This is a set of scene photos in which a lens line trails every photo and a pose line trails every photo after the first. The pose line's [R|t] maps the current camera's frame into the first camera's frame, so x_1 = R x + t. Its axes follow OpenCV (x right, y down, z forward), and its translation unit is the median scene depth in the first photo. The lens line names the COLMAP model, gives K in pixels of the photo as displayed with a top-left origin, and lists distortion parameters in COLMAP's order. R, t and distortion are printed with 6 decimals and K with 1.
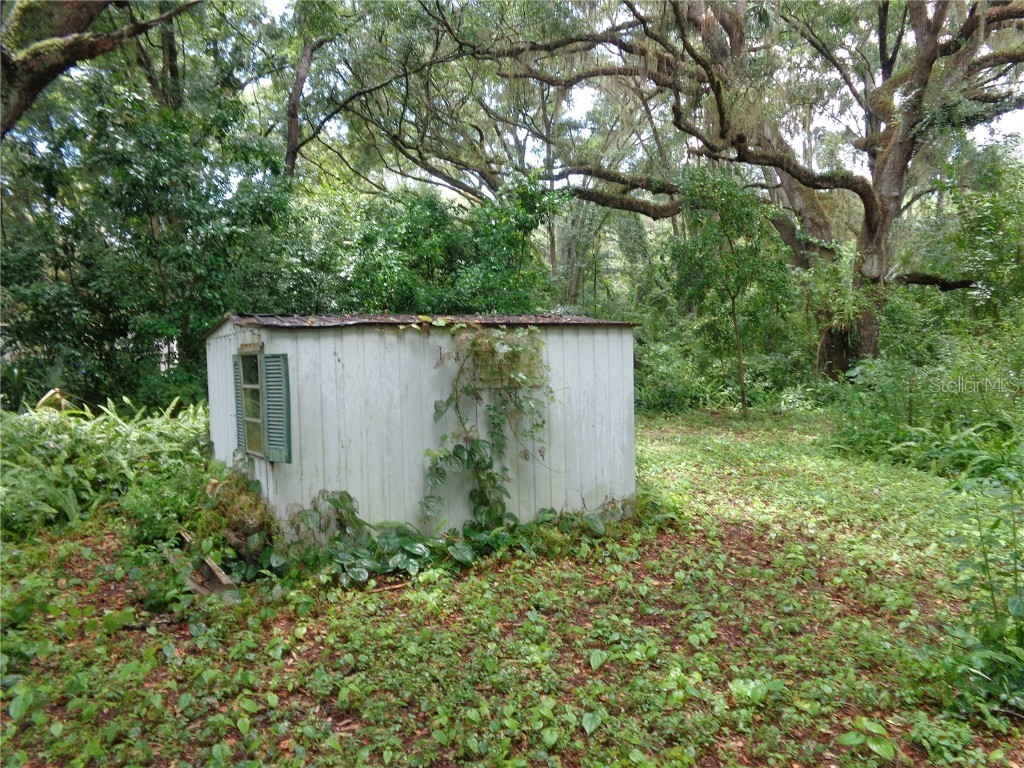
lens RADIAL K [[778.3, 0, 513.1], [0, 778.3, 385.0], [0, 0, 1]] dist [0.016709, 0.006627]
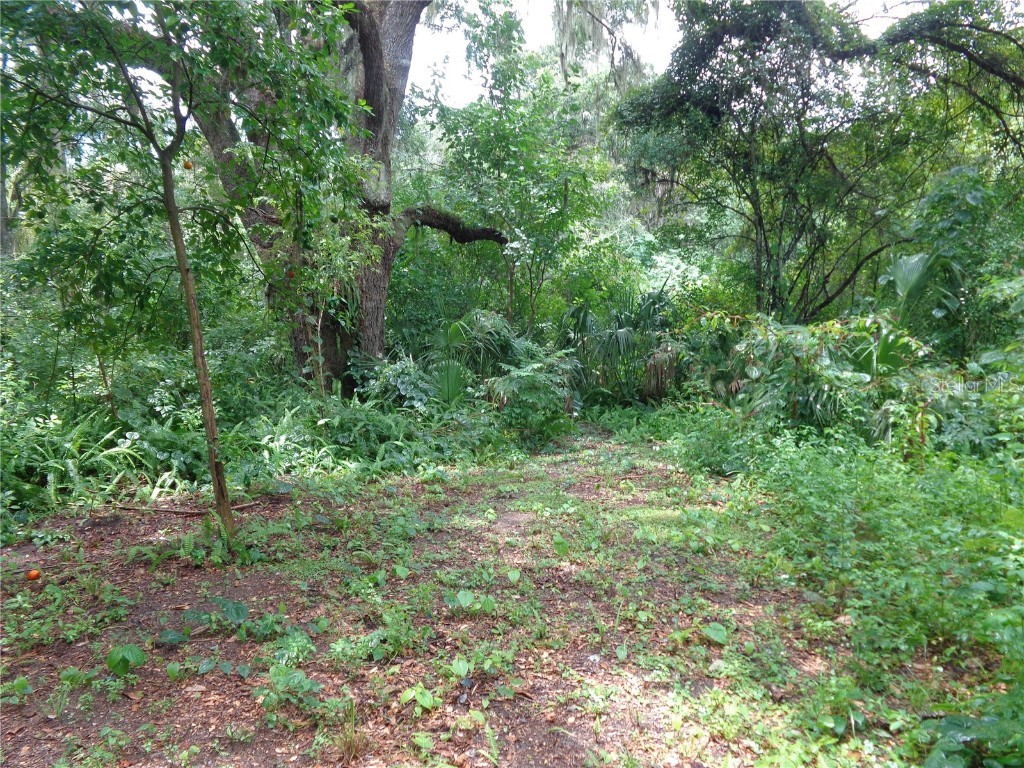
lens RADIAL K [[778.3, 0, 514.2], [0, 778.3, 385.0], [0, 0, 1]] dist [0.016709, 0.006627]
pose [[0.702573, -0.058127, 0.709234, 0.136177], [0.052349, 0.998180, 0.029951, -0.021879], [-0.709683, 0.016085, 0.704337, 0.585817]]
